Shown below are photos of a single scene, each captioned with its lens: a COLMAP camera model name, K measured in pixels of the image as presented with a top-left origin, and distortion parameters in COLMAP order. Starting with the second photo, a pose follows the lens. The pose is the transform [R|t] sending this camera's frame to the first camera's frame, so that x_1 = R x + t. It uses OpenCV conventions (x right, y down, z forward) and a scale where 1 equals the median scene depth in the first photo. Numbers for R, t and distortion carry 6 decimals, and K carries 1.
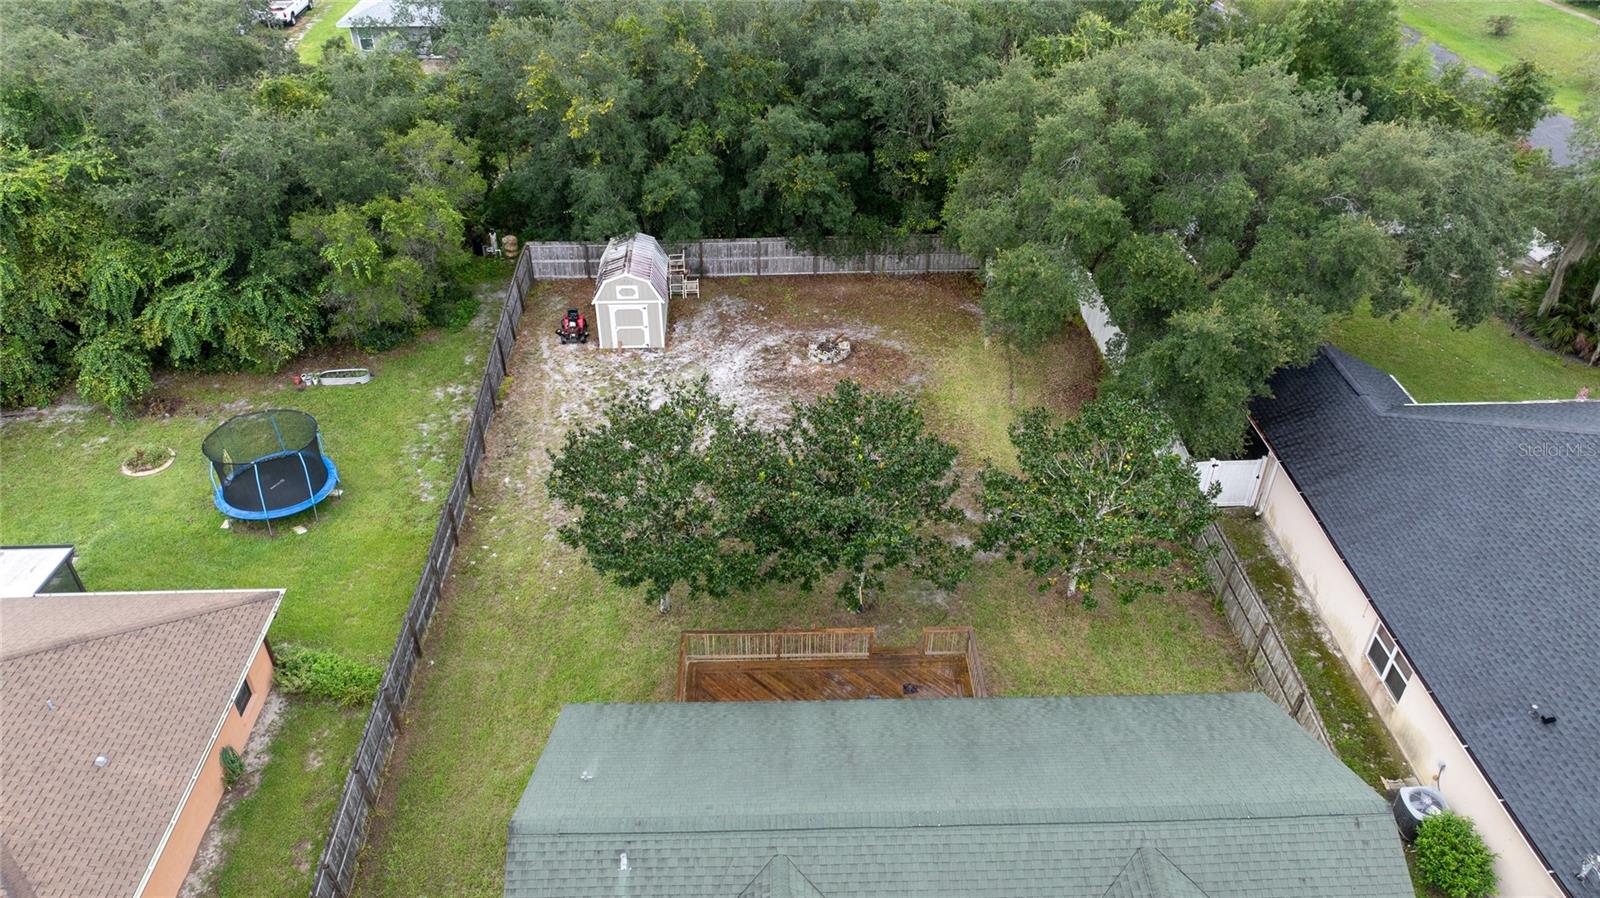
lens RADIAL K [[1123.4, 0, 803.5], [0, 1123.4, 451.3], [0, 0, 1]] dist [0.006240, 0.012537]
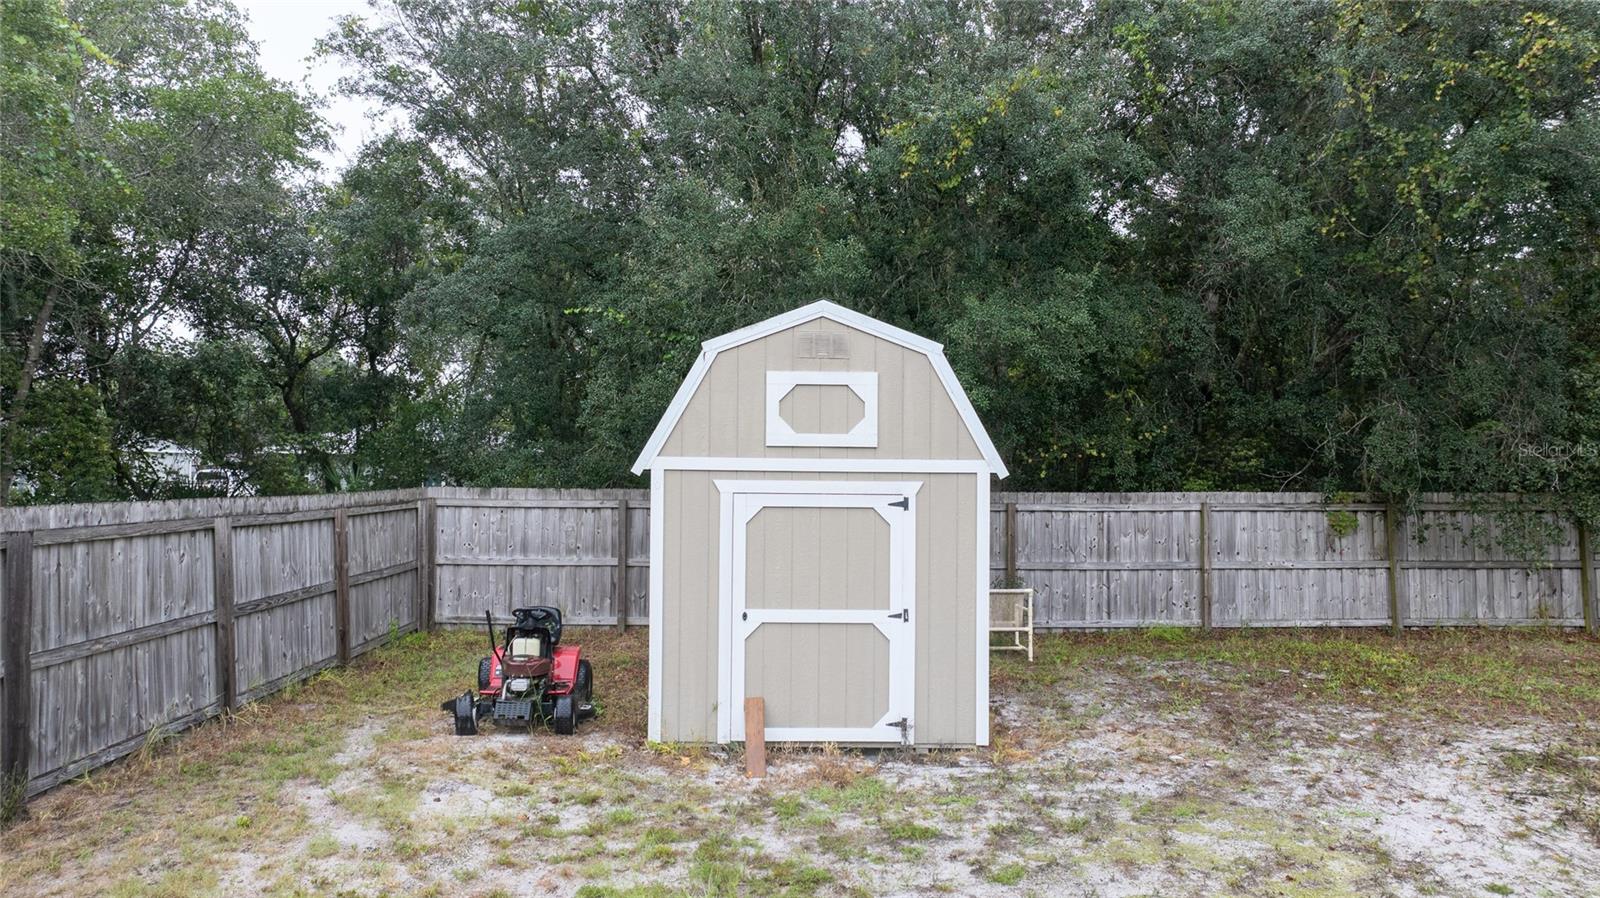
lens RADIAL K [[1123.4, 0, 806.0], [0, 1123.4, 456.0], [0, 0, 1]] dist [0.006240, 0.012537]
pose [[0.999463, -0.006853, -0.032052, -0.160069], [-0.013965, 0.795667, -0.605574, -0.017944], [0.029652, 0.605696, 0.795144, 0.888216]]
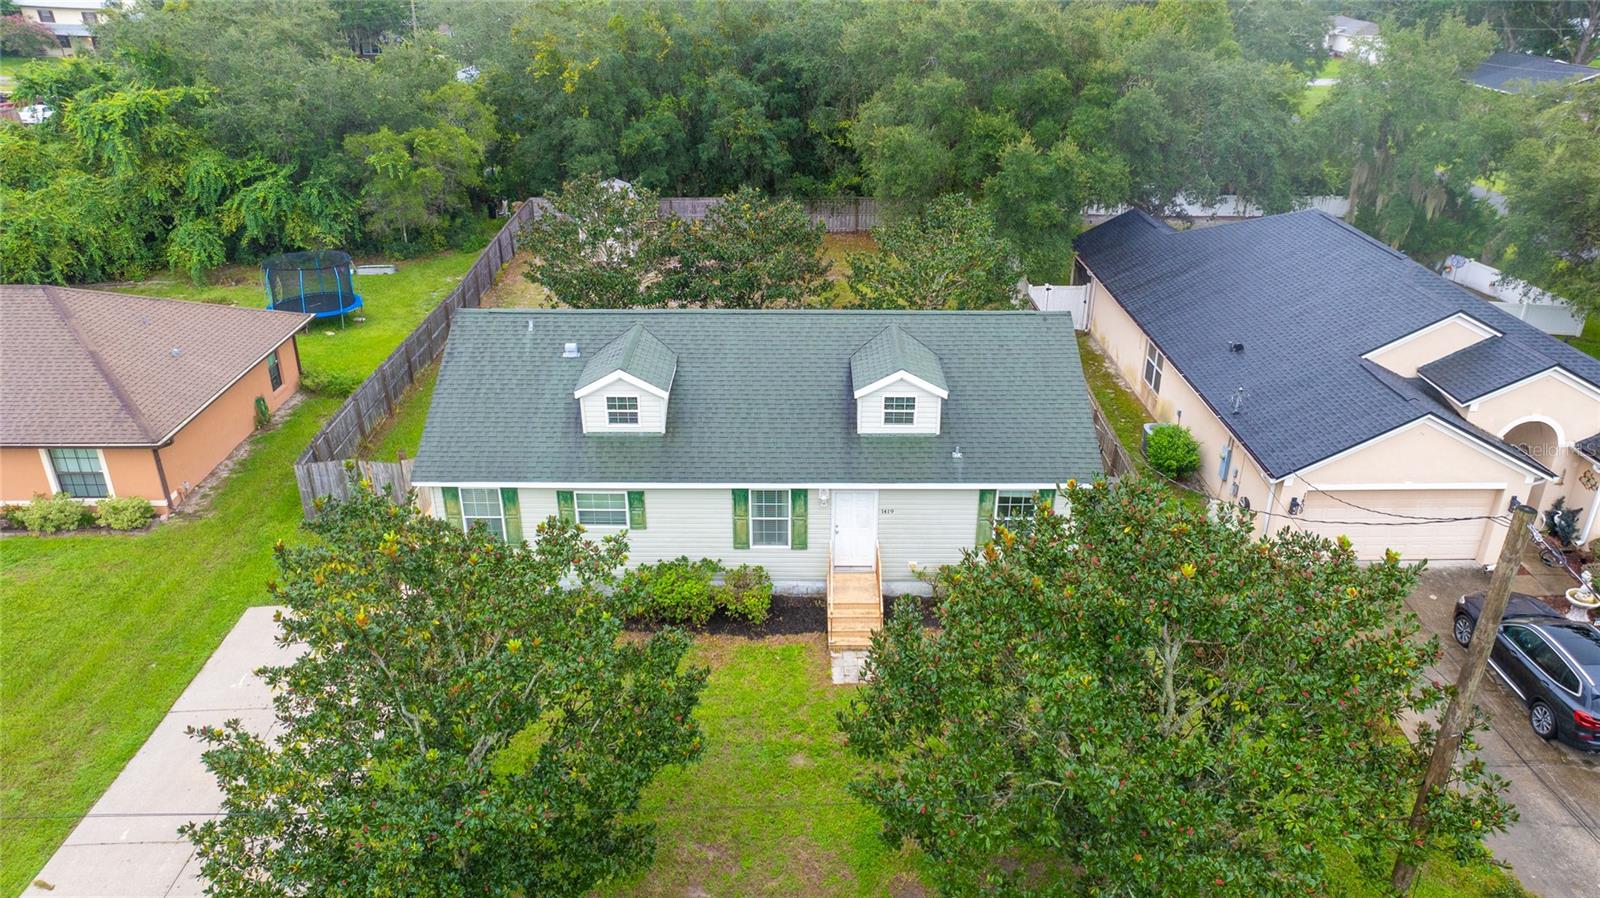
lens RADIAL K [[1123.4, 0, 798.0], [0, 1123.4, 445.5], [0, 0, 1]] dist [0.006240, 0.012537]
pose [[0.999309, 0.012161, -0.035124, 0.111388], [-0.018728, 0.980979, -0.193206, 0.368990], [0.032106, 0.193730, 0.980529, -0.178367]]
